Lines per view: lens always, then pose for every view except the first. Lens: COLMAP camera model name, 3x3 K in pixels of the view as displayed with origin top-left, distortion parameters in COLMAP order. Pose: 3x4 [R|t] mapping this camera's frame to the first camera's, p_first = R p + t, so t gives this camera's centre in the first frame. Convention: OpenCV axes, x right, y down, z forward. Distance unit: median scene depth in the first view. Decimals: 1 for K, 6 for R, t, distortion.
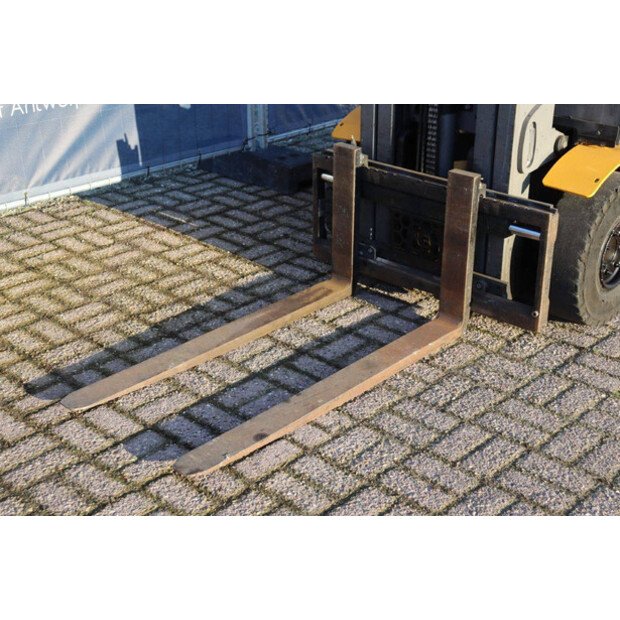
lens RADIAL K [[961.9, 0, 310.0], [0, 961.9, 310.0], [0, 0, 1]] dist [0.069338, 0.558955]
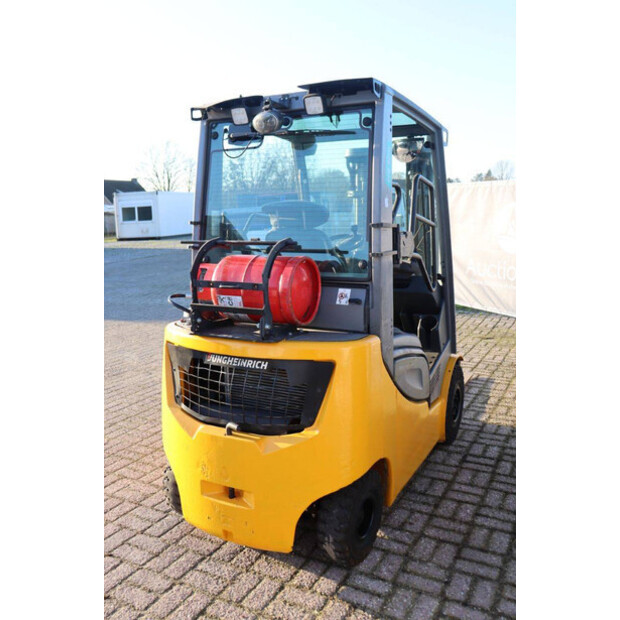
lens RADIAL K [[579.3, 0, 310.0], [0, 579.3, 310.0], [0, 0, 1]] dist [-0.140107, 0.156533]
pose [[-0.964322, 0.050100, -0.259947, 0.651909], [-0.105001, 0.829004, 0.549297, -0.924553], [0.243017, 0.556994, -0.794166, 1.927655]]
